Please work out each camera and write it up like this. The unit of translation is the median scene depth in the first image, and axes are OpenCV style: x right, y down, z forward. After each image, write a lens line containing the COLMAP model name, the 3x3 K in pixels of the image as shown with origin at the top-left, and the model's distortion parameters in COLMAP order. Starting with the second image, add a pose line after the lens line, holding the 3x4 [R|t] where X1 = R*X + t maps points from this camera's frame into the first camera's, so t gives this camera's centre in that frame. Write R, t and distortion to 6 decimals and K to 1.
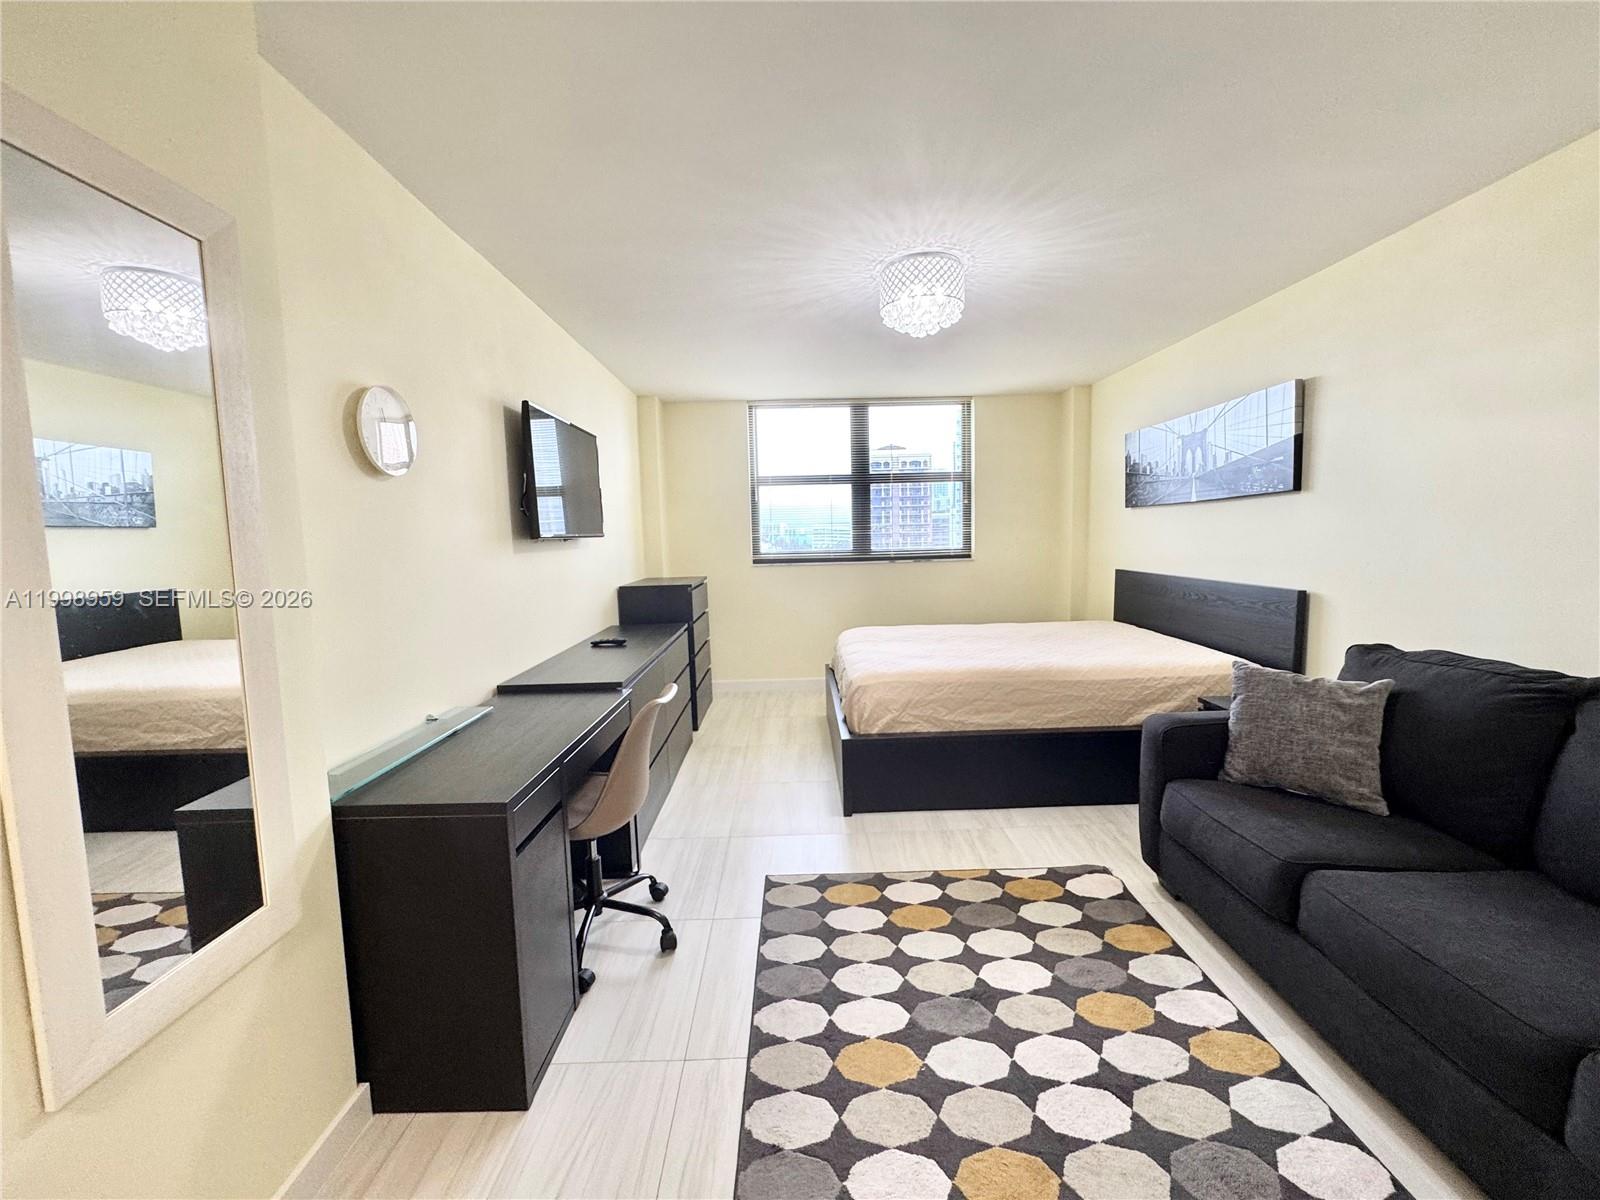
lens RADIAL K [[643.7, 0, 797.1], [0, 643.7, 599.1], [0, 0, 1]] dist [-0.003141, 0.000081]
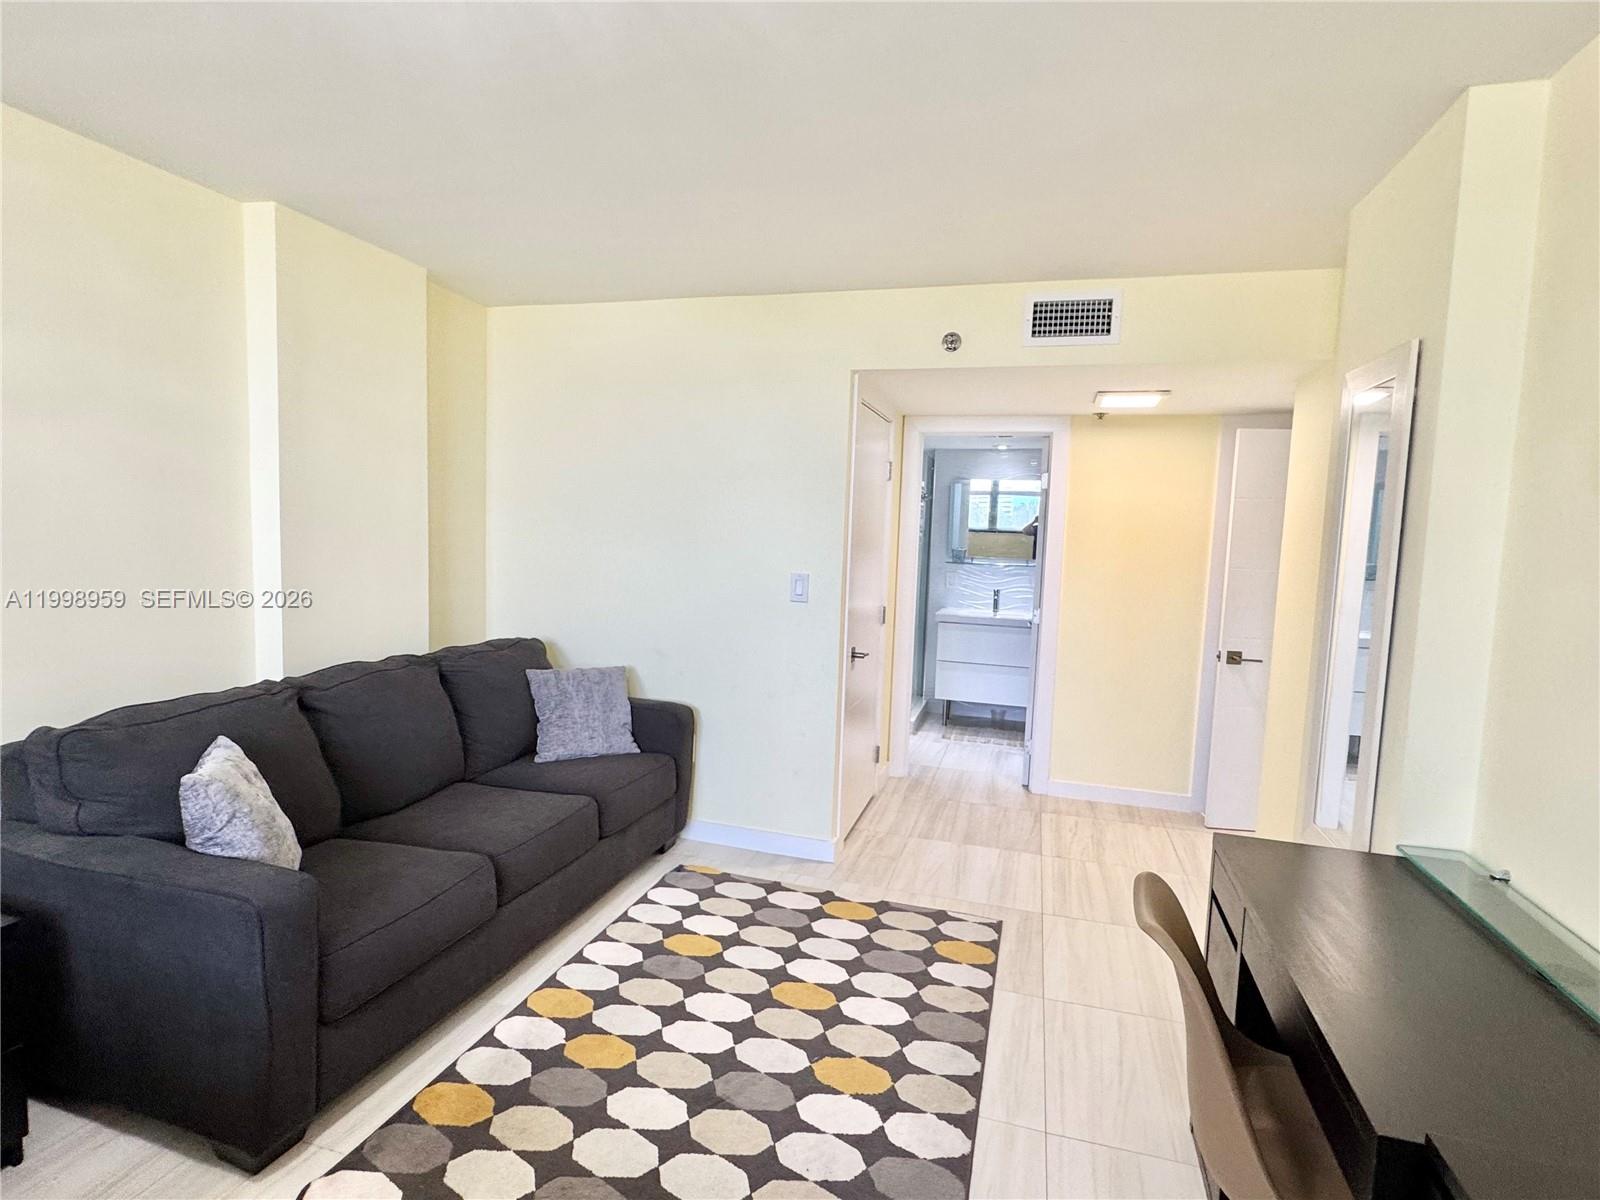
lens RADIAL K [[809.6, 0, 789.9], [0, 809.6, 606.4], [0, 0, 1]] dist [0.000876, -0.000394]
pose [[-0.953418, -0.040941, 0.298861, -0.089973], [0.014189, 0.983563, 0.180006, -0.176433], [-0.301318, 0.175861, -0.937166, 1.347540]]
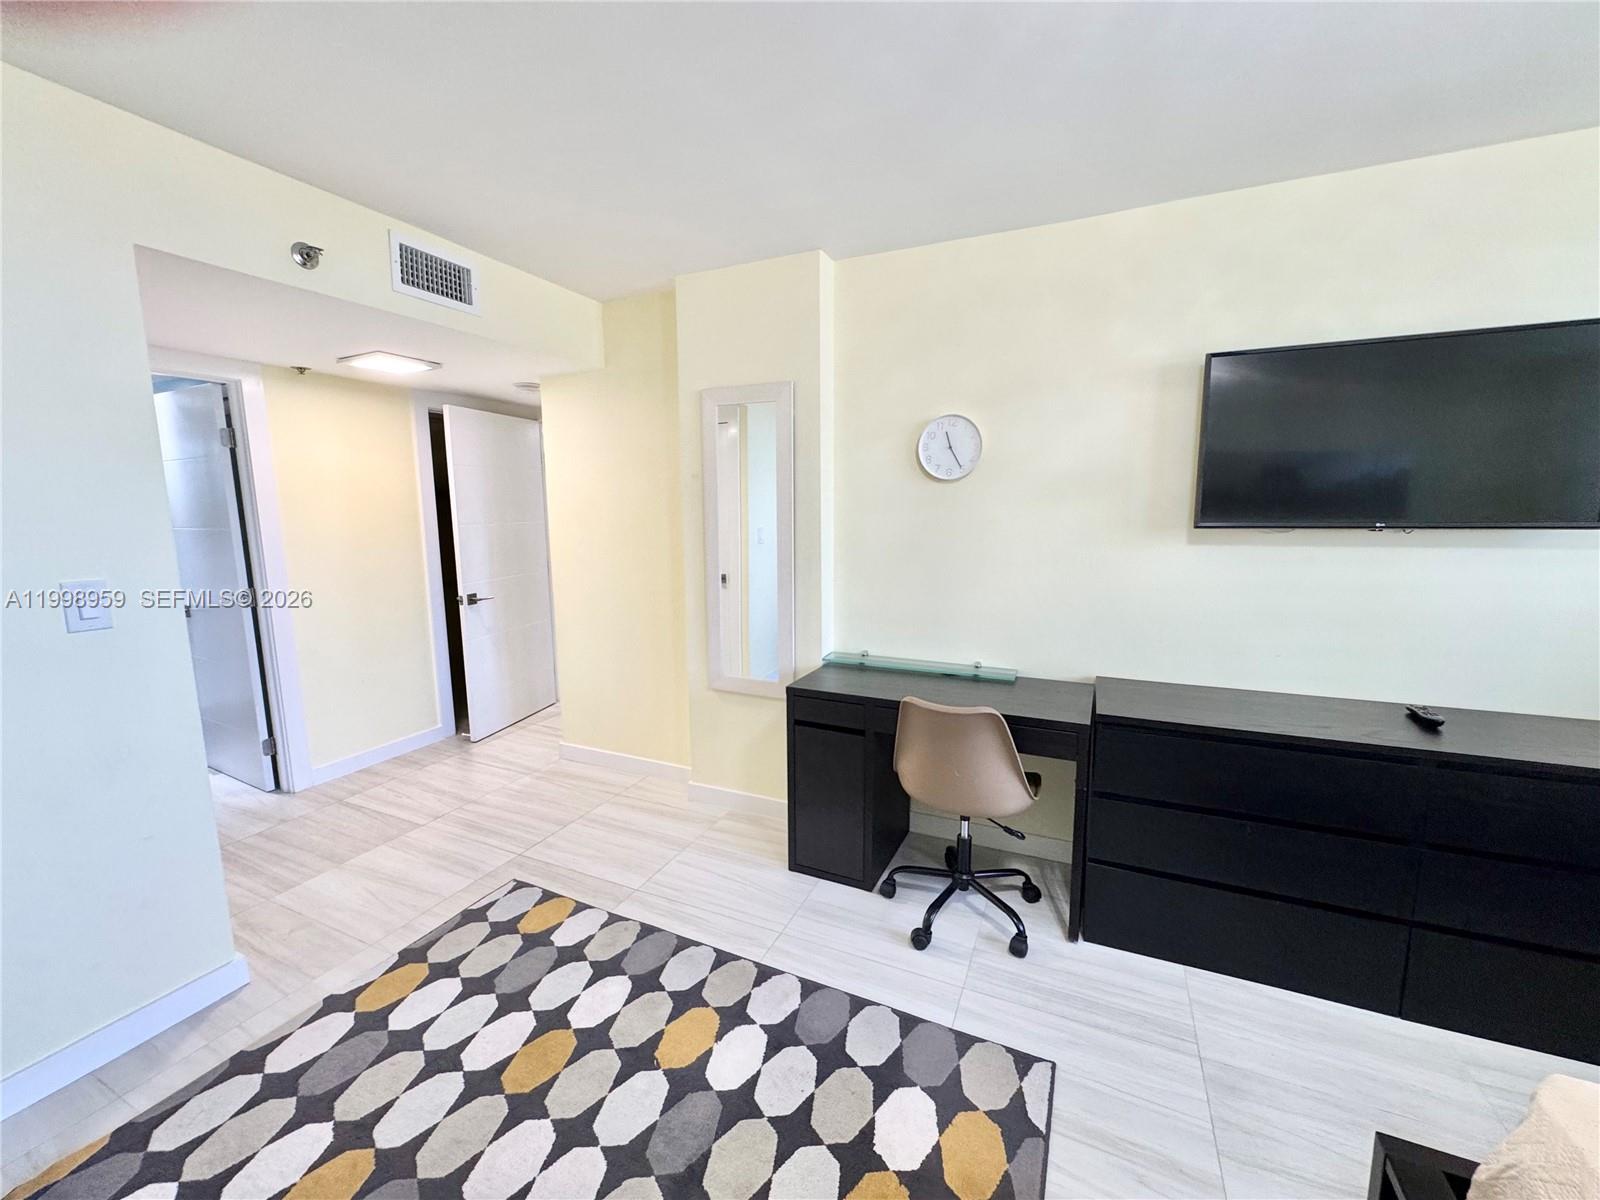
lens RADIAL K [[643.7, 0, 801.2], [0, 643.7, 596.3], [0, 0, 1]] dist [-0.003141, 0.000081]
pose [[-0.430295, 0.151842, -0.889826, 0.560945], [-0.070588, 0.977073, 0.200864, -0.145498], [0.899924, 0.149242, -0.409711, 0.942806]]
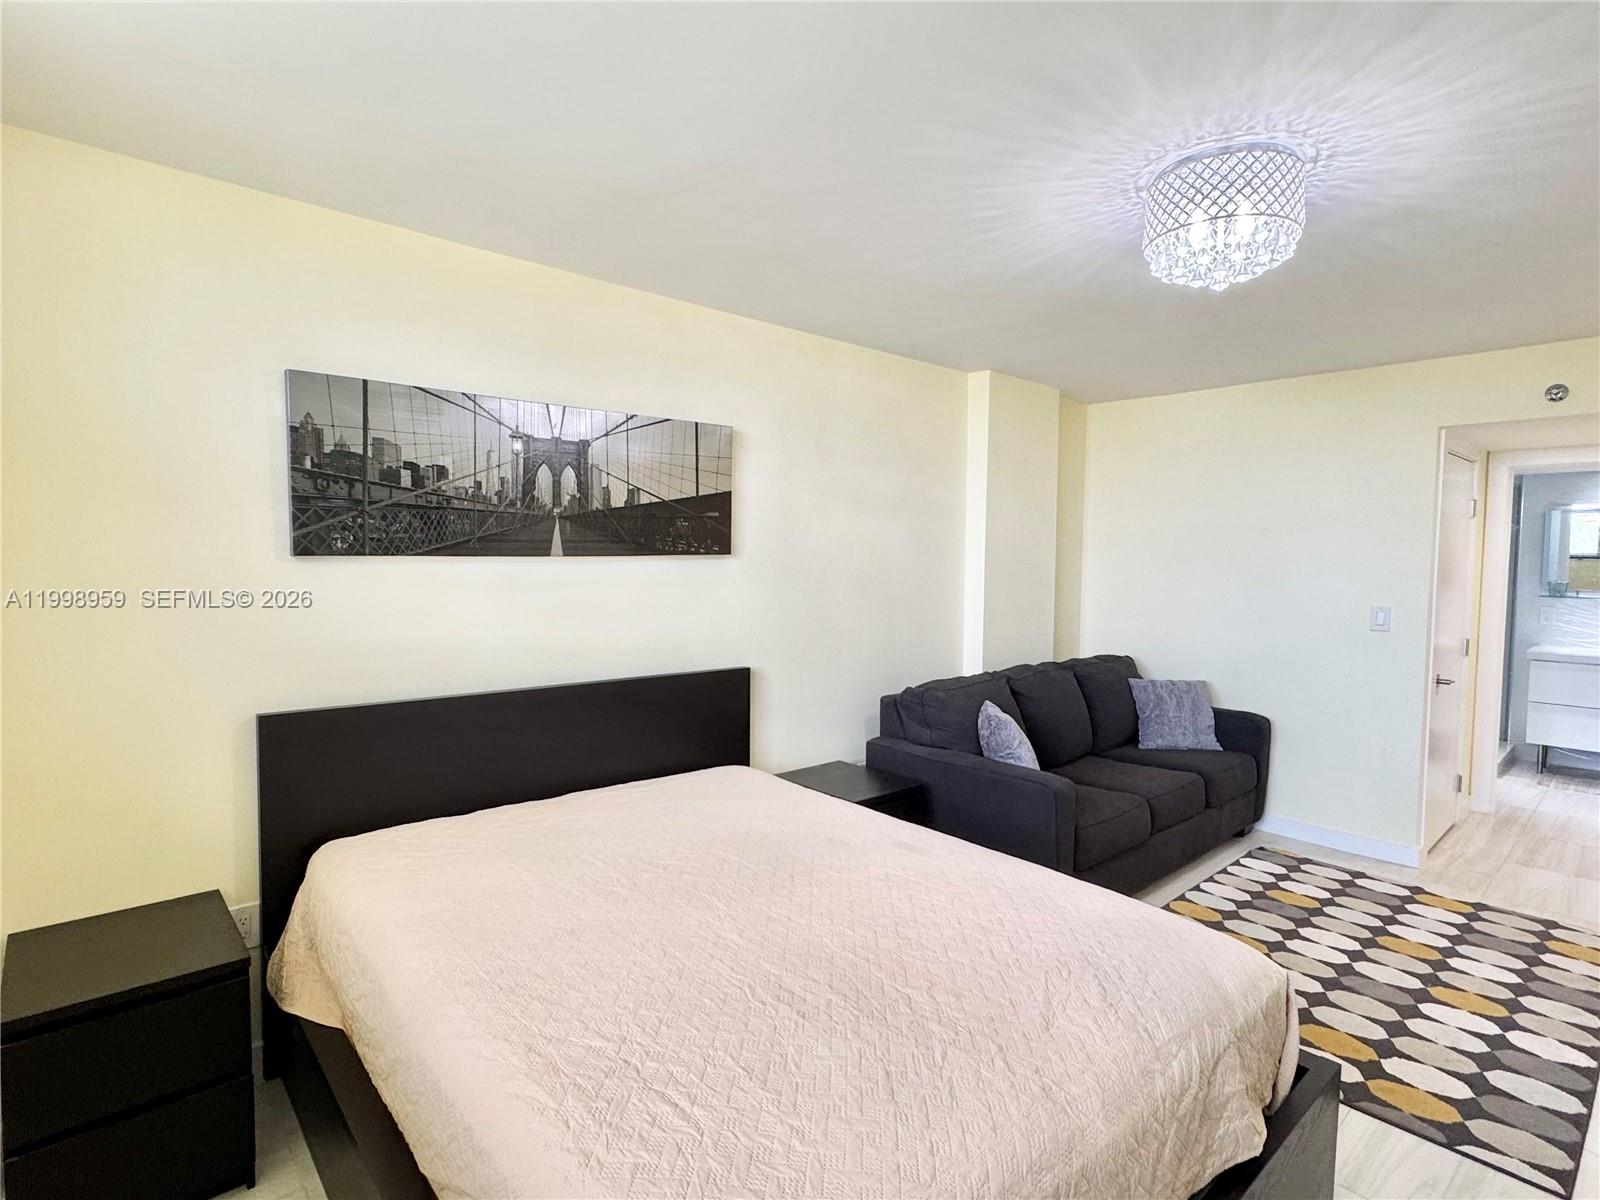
lens RADIAL K [[809.6, 0, 807.2], [0, 809.6, 602.0], [0, 0, 1]] dist [0.000876, -0.000394]
pose [[-0.669018, -0.028314, 0.742707, -0.115114], [0.077913, 0.991097, 0.107966, -0.247729], [-0.739151, 0.130098, -0.660856, 1.900676]]
